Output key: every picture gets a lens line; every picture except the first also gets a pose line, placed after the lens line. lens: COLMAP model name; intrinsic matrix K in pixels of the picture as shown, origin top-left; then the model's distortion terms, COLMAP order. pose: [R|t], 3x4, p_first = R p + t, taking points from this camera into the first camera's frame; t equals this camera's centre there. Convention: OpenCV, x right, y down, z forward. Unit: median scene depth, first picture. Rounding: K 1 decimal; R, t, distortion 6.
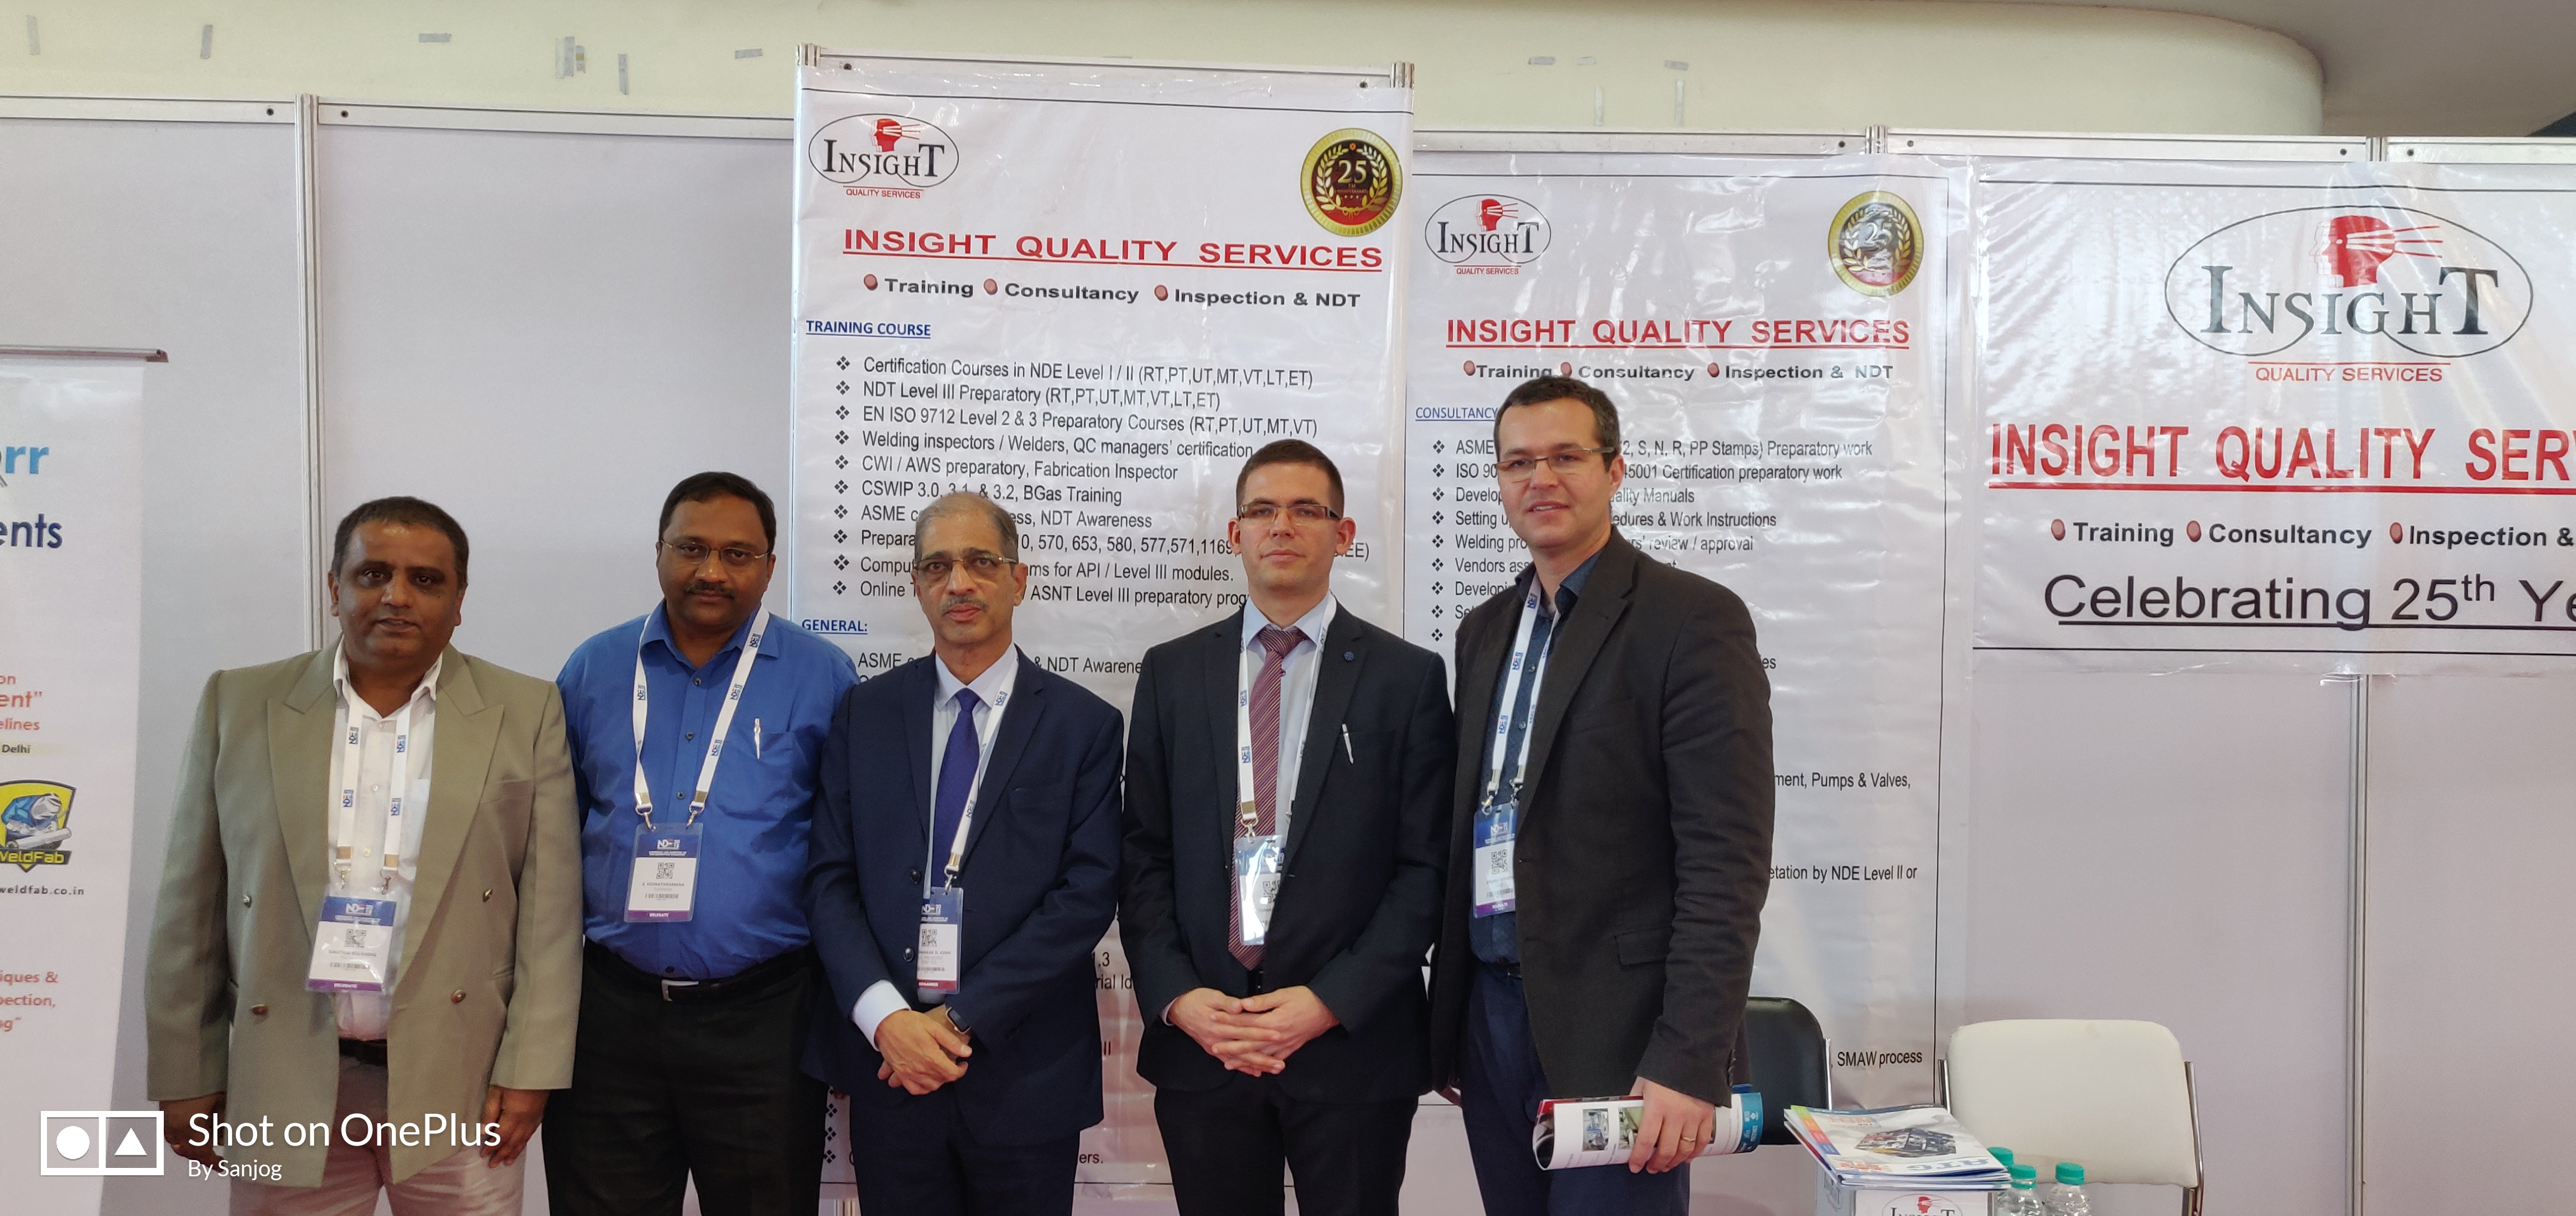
lens RADIAL K [[1903.0, 0, 1269.2], [0, 1903.0, 614.4], [0, 0, 1]] dist [0.000531, 0.050210]
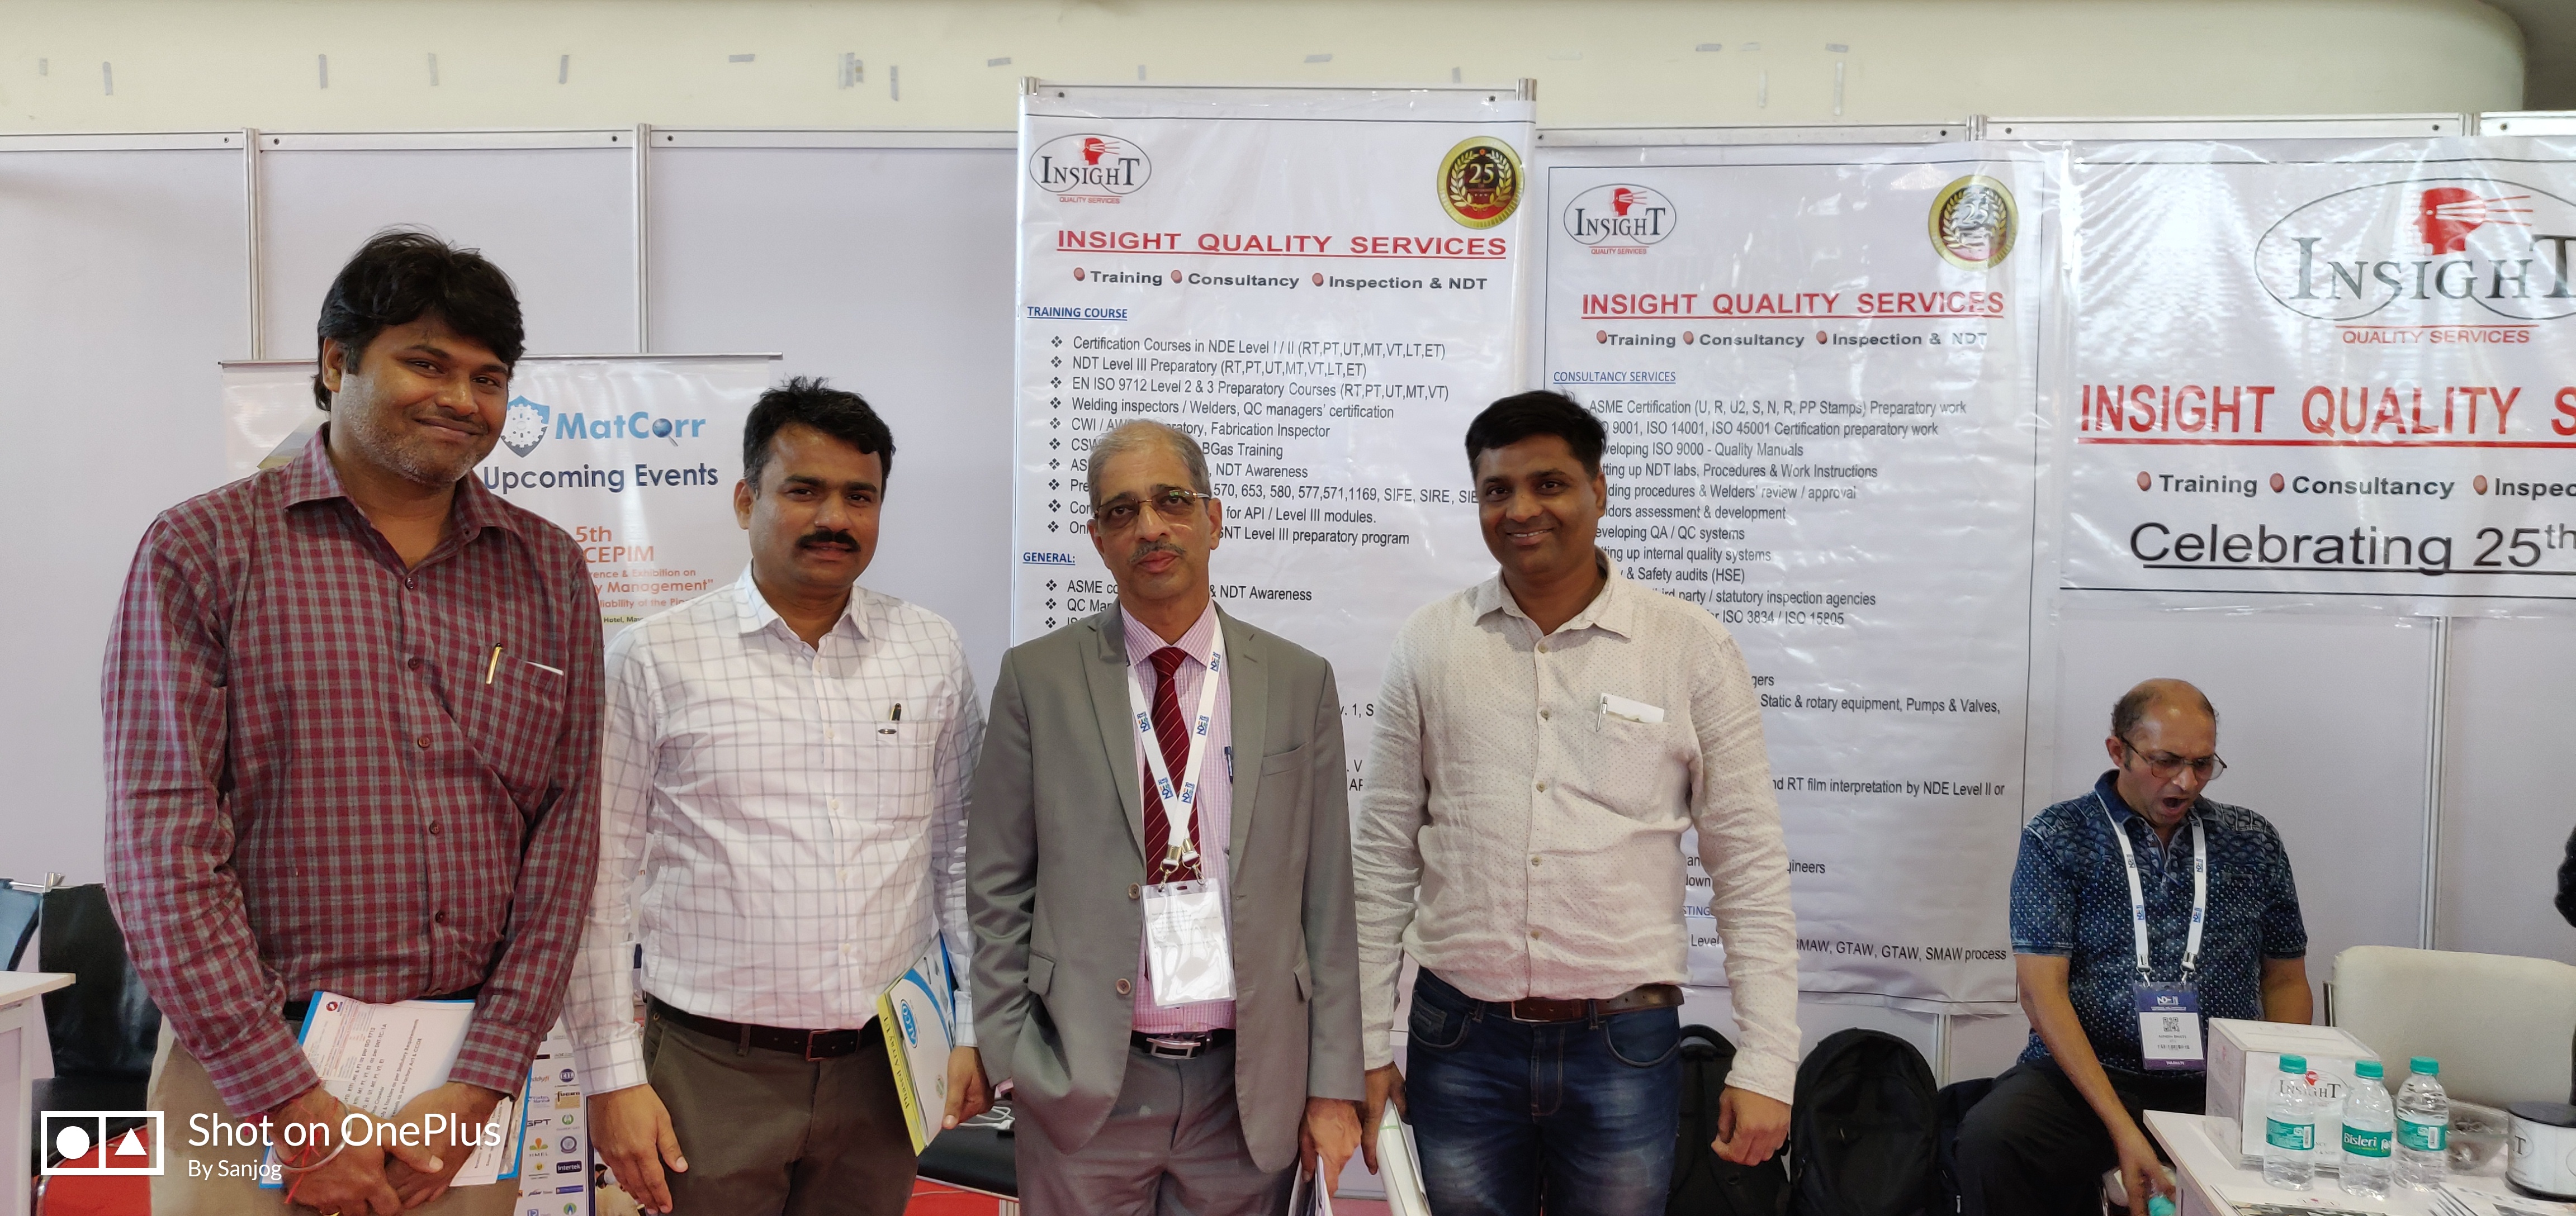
lens RADIAL K [[1903.0, 0, 1284.0], [0, 1903.0, 612.5], [0, 0, 1]] dist [0.000531, 0.050210]
pose [[0.990261, 0.012788, -0.138635, 0.077088], [-0.009057, 0.999581, 0.027507, 0.005376], [0.138928, -0.025983, 0.989962, -0.158599]]
